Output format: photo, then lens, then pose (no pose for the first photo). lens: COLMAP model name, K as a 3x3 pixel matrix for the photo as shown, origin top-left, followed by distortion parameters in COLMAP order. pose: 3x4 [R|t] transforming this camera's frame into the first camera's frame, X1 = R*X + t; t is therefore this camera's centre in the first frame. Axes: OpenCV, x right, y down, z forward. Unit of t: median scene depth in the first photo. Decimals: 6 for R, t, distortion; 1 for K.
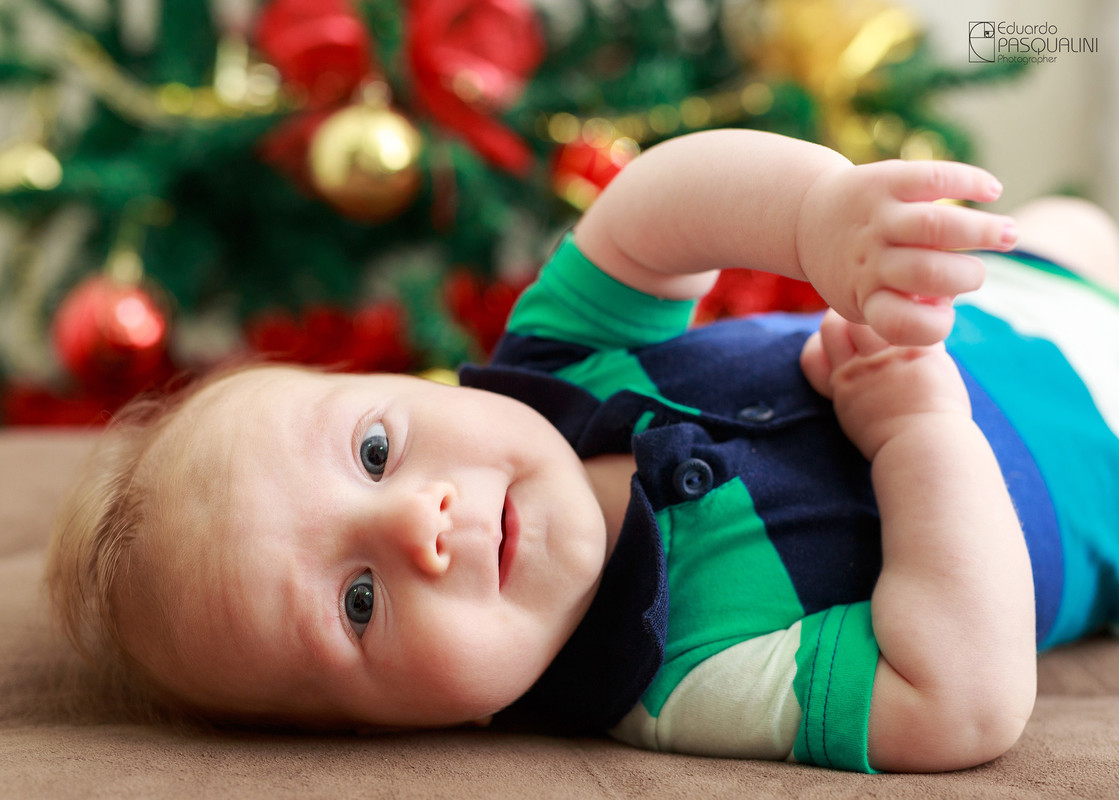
lens RADIAL K [[1698.1, 0, 559.5], [0, 1698.1, 400.0], [0, 0, 1]] dist [-0.058760, 0.023587]
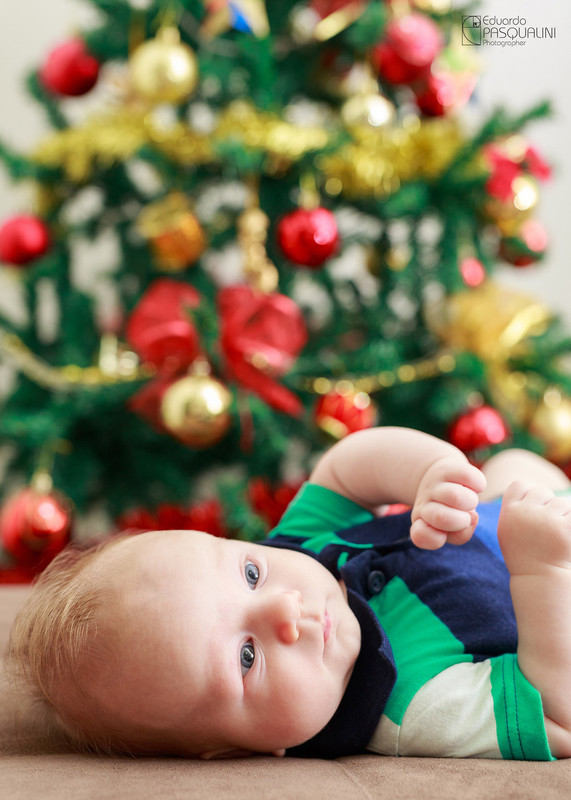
lens RADIAL K [[1214.0, 0, 285.5], [0, 1214.0, 400.0], [0, 0, 1]] dist [-0.058760, 0.023587]
pose [[0.999167, -0.028256, -0.029455, 0.001756], [0.023785, 0.989522, -0.142407, 0.011123], [0.033170, 0.141588, 0.989370, -0.105551]]
